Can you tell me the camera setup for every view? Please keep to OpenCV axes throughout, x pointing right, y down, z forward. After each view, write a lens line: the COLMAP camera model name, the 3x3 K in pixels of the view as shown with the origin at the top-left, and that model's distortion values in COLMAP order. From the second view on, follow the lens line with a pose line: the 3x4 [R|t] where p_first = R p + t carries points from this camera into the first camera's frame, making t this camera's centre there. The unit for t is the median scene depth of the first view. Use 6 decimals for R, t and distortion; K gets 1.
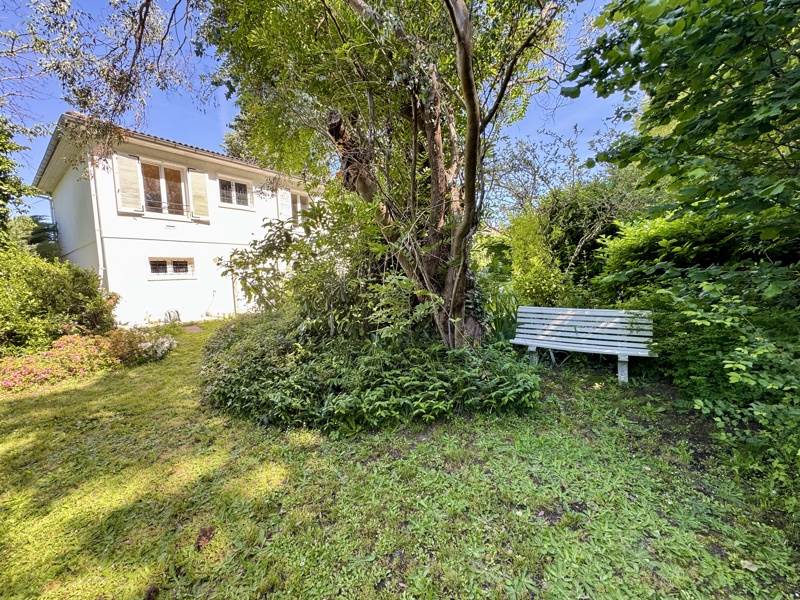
lens RADIAL K [[320.1, 0, 400.9], [0, 320.1, 301.2], [0, 0, 1]] dist [-0.001112, 0.000148]
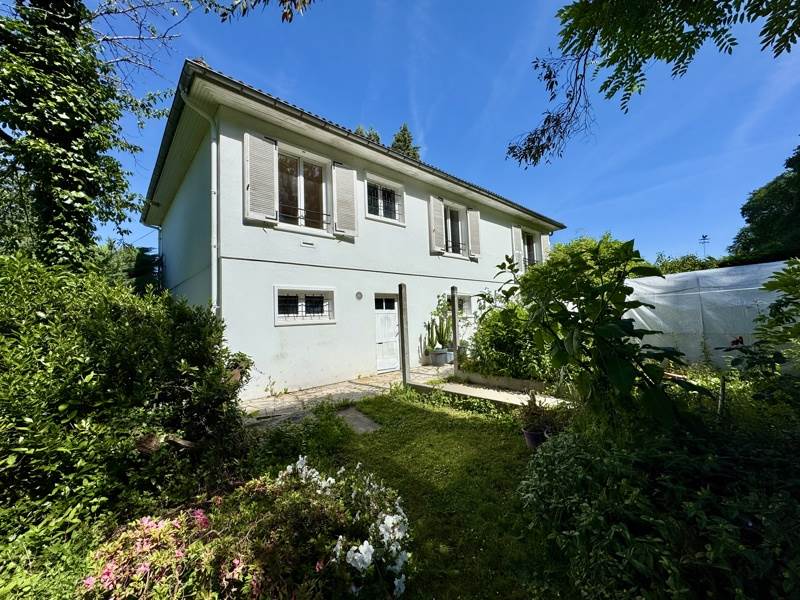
lens RADIAL K [[320.1, 0, 400.1], [0, 320.1, 301.5], [0, 0, 1]] dist [-0.001112, 0.000148]
pose [[0.984005, -0.007630, -0.177977, -0.411208], [-0.015382, 0.991711, -0.127562, -0.034184], [0.177475, 0.128259, 0.975732, 0.399730]]
